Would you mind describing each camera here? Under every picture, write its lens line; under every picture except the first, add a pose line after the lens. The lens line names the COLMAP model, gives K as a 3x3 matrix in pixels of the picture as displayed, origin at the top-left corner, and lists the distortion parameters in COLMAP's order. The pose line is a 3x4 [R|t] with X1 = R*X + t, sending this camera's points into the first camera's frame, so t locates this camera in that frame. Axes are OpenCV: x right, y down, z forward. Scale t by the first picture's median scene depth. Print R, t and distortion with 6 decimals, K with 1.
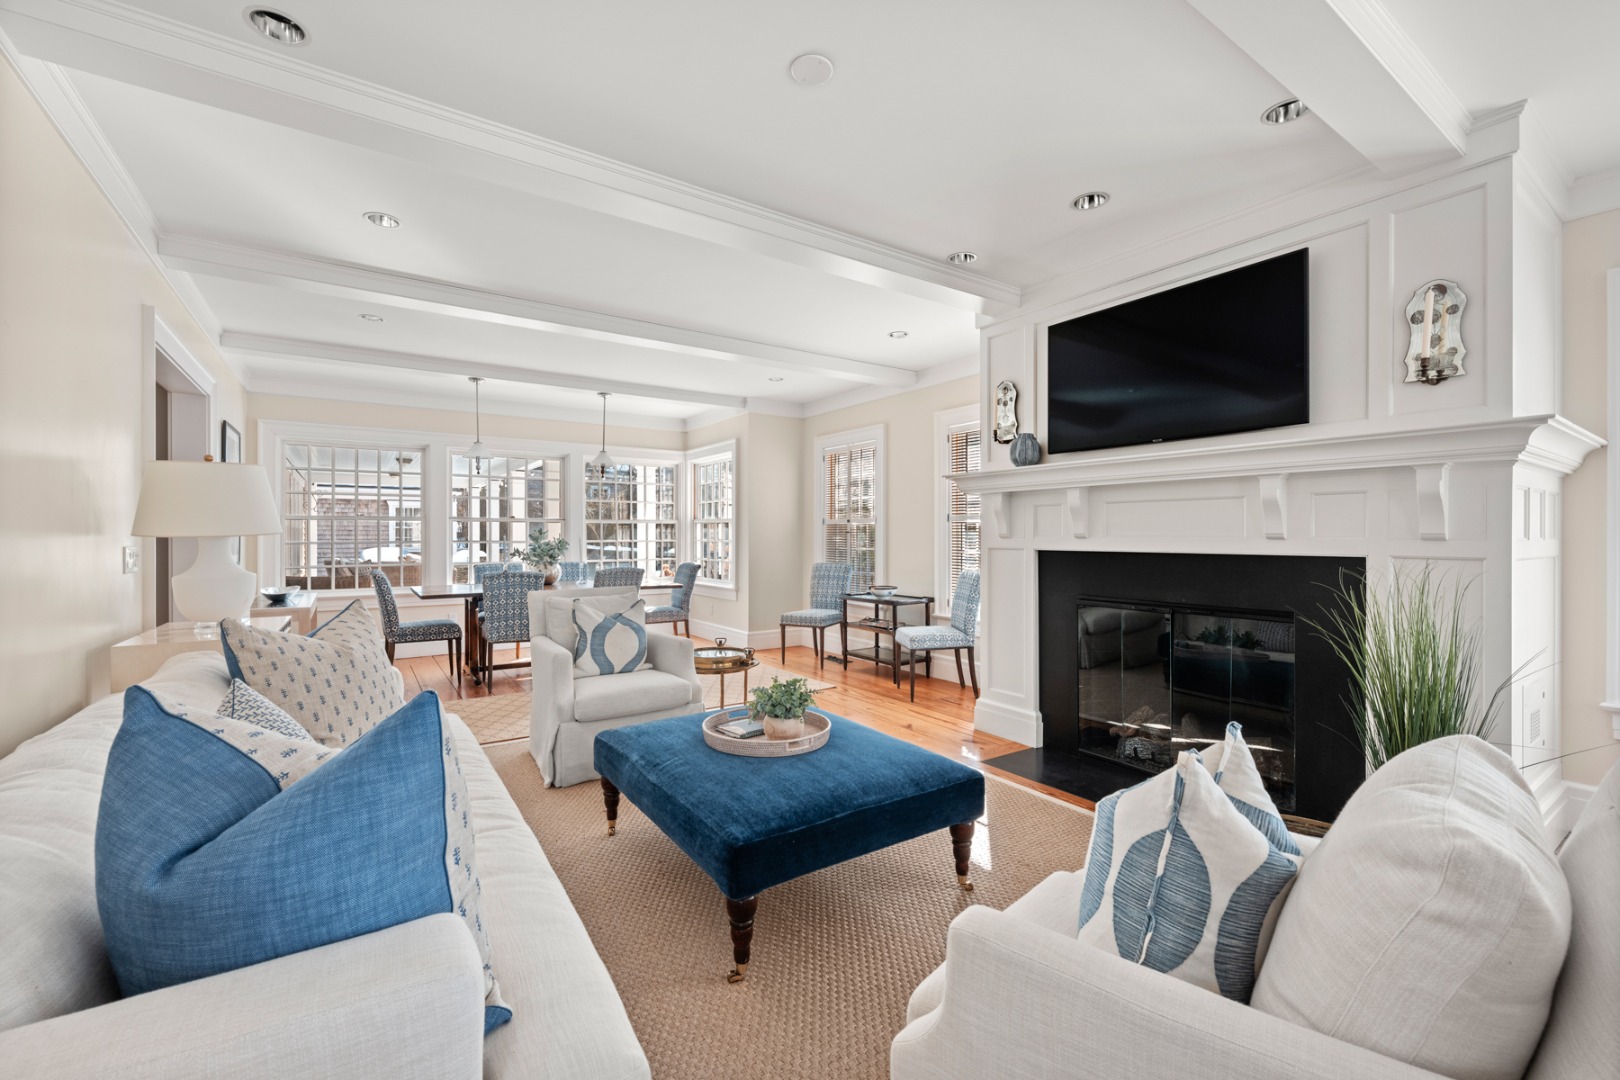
lens RADIAL K [[677.4, 0, 809.9], [0, 677.4, 541.8], [0, 0, 1]] dist [-0.002182, -0.000553]
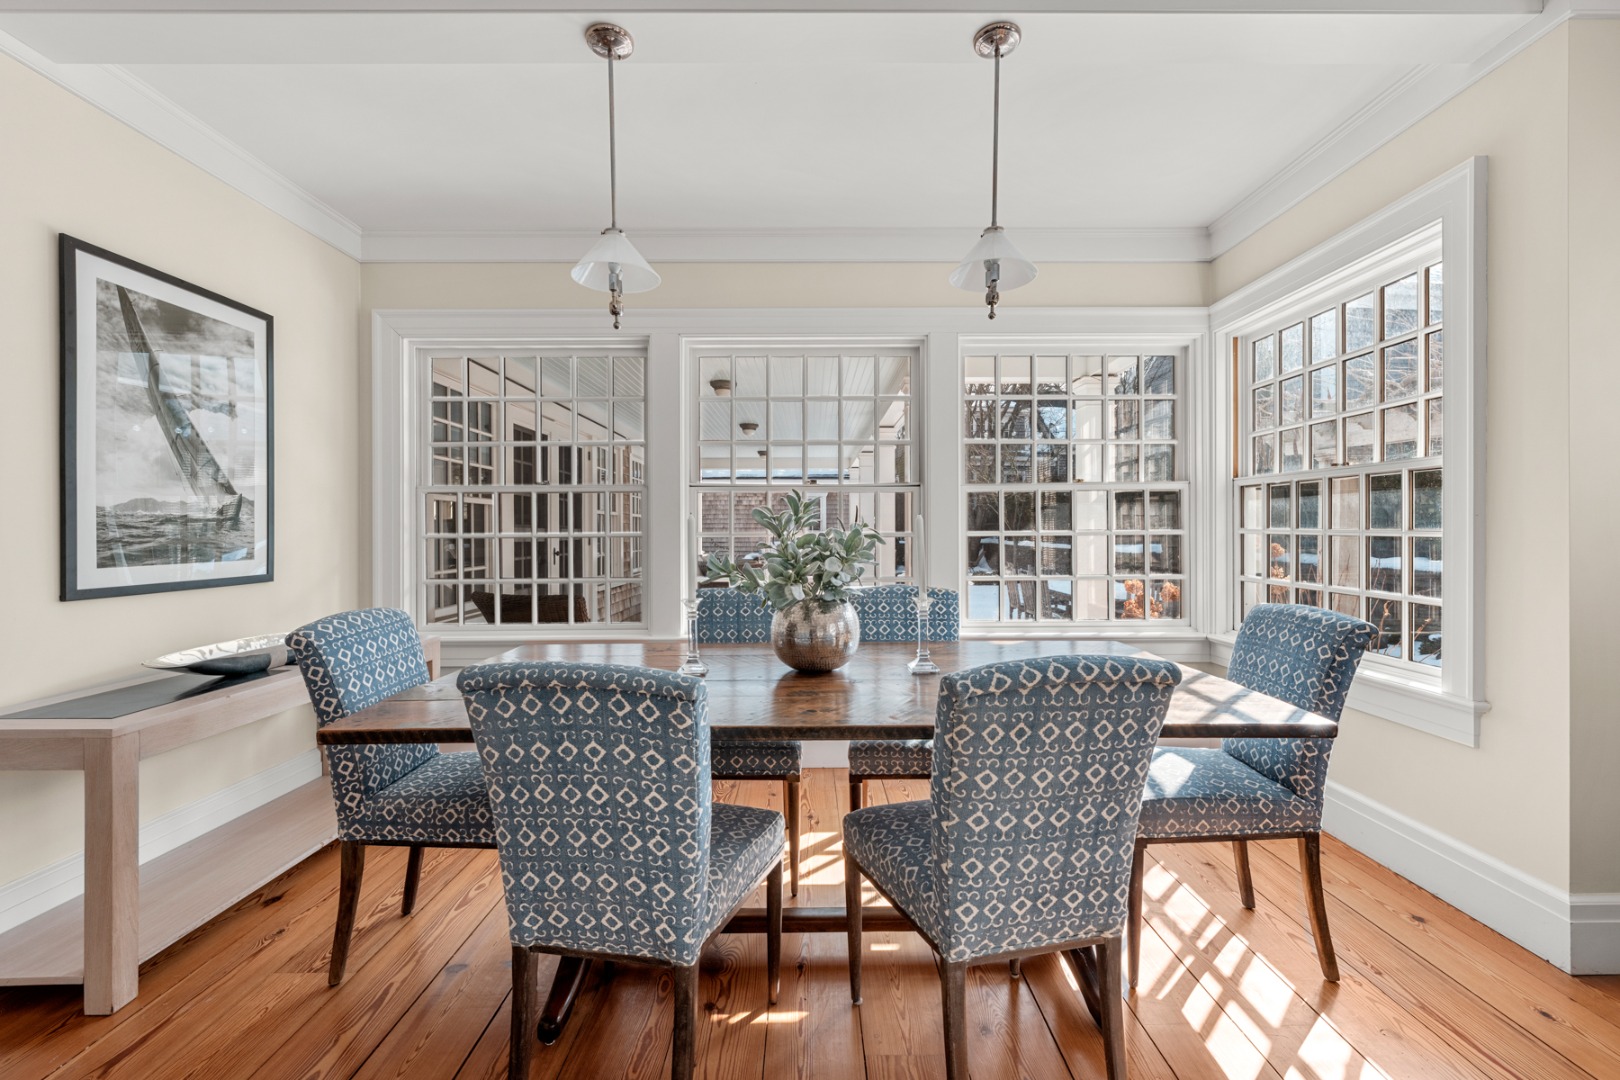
lens RADIAL K [[677.4, 0, 809.9], [0, 677.4, 541.8], [0, 0, 1]] dist [-0.002182, -0.000553]
pose [[0.825683, 0.006394, -0.564098, -0.177700], [-0.000022, 0.999936, 0.011302, -0.000397], [0.564134, -0.009320, 0.825631, 0.621029]]
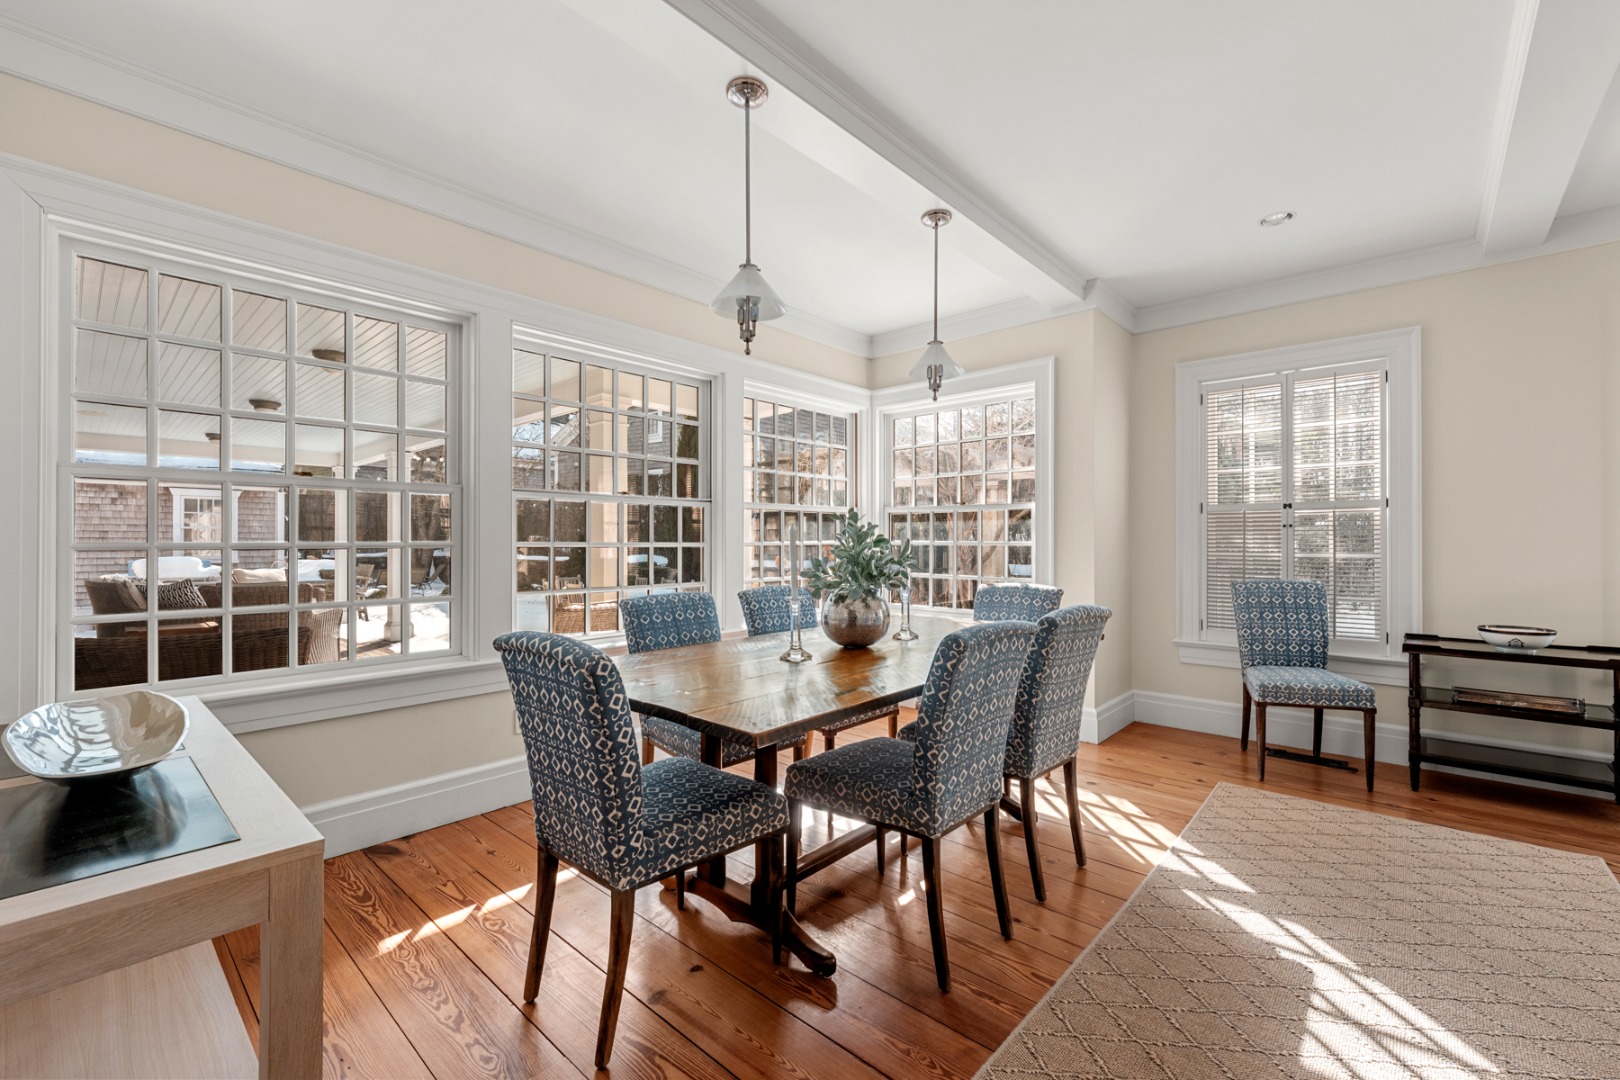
lens RADIAL K [[677.4, 0, 809.9], [0, 677.4, 541.8], [0, 0, 1]] dist [-0.002182, -0.000553]
pose [[0.972343, -0.001215, 0.233553, -0.433996], [0.002895, 0.999972, -0.006847, 0.001416], [-0.233538, 0.007333, 0.972320, 0.509560]]
